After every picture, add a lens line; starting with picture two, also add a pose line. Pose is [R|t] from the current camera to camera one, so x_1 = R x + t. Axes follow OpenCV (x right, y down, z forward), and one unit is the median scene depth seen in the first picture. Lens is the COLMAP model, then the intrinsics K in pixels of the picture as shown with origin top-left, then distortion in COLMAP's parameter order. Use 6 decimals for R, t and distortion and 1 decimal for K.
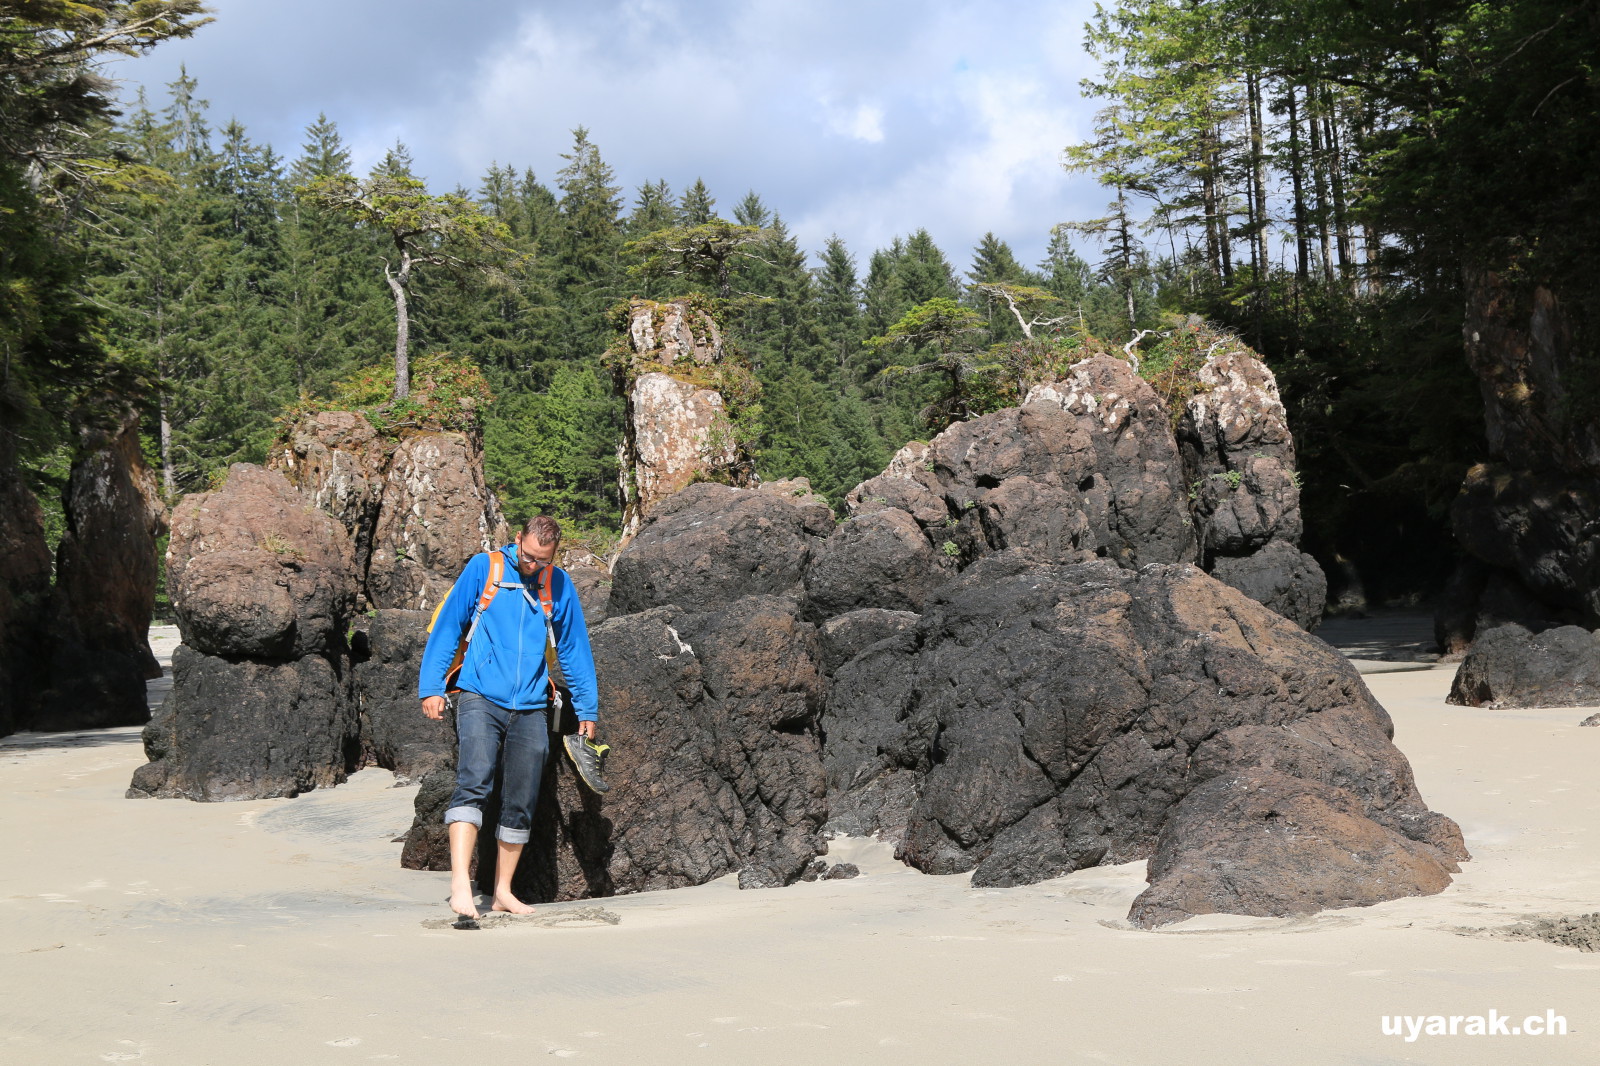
lens RADIAL K [[2390.1, 0, 809.3], [0, 2390.1, 544.1], [0, 0, 1]] dist [-0.042469, 0.000000]
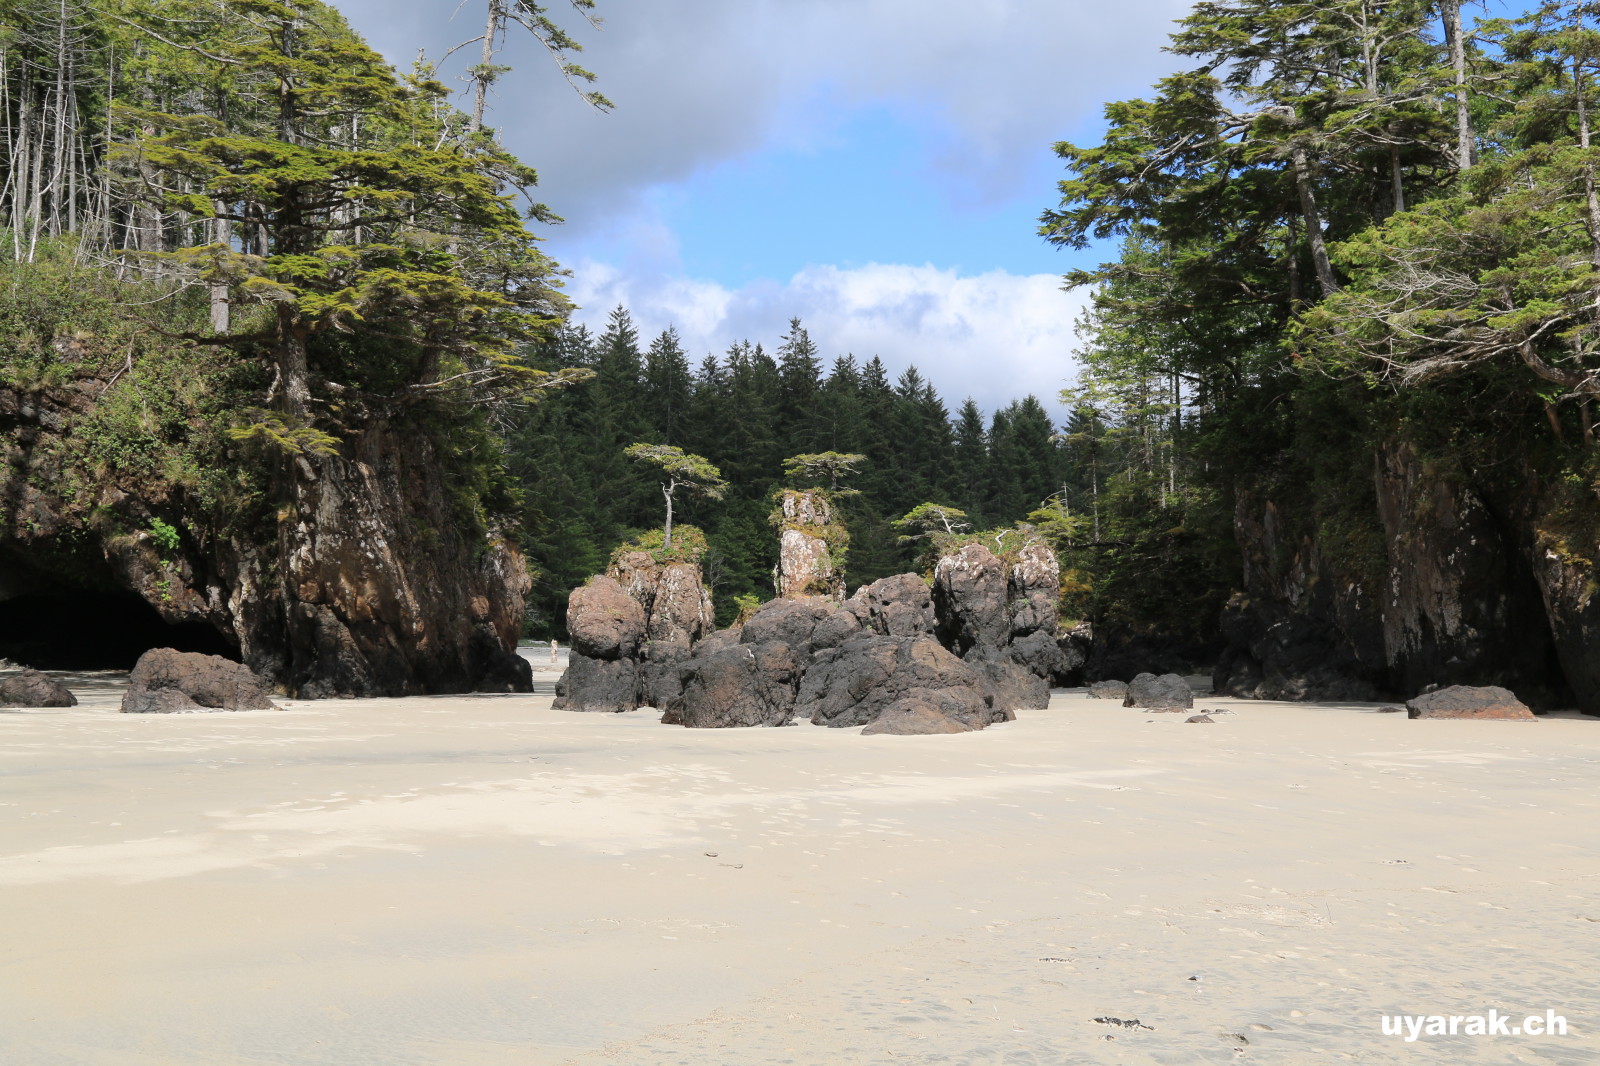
lens RADIAL K [[1721.2, 0, 806.0], [0, 1721.2, 524.8], [0, 0, 1]] dist [-0.130199, 0.000000]
pose [[0.995343, 0.045245, -0.085120, 0.069554], [-0.049365, 0.997677, -0.046935, -0.009087], [0.082799, 0.050918, 0.995265, -0.435435]]
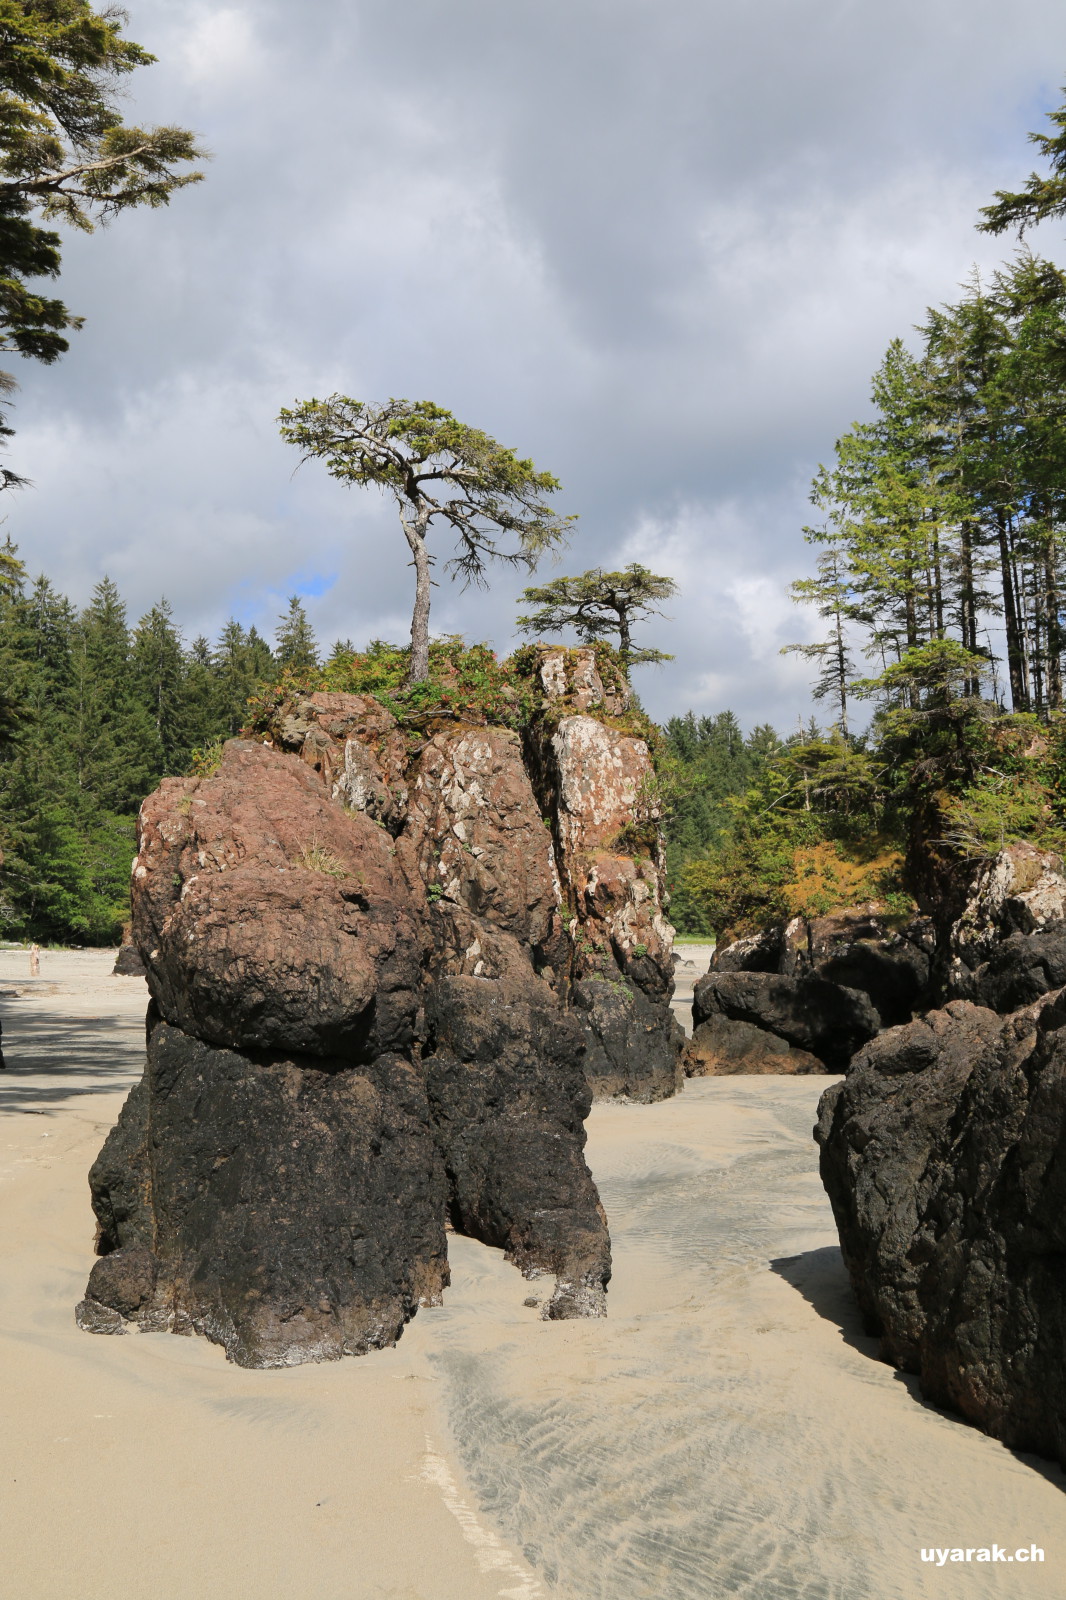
lens RADIAL K [[1721.2, 0, 517.3], [0, 1721.2, 796.0], [0, 0, 1]] dist [-0.130199, 0.000000]
pose [[0.997584, 0.051508, 0.046613, -0.119743], [-0.048200, 0.996418, -0.069487, 0.006747], [-0.050025, 0.067072, 0.996493, 0.345207]]
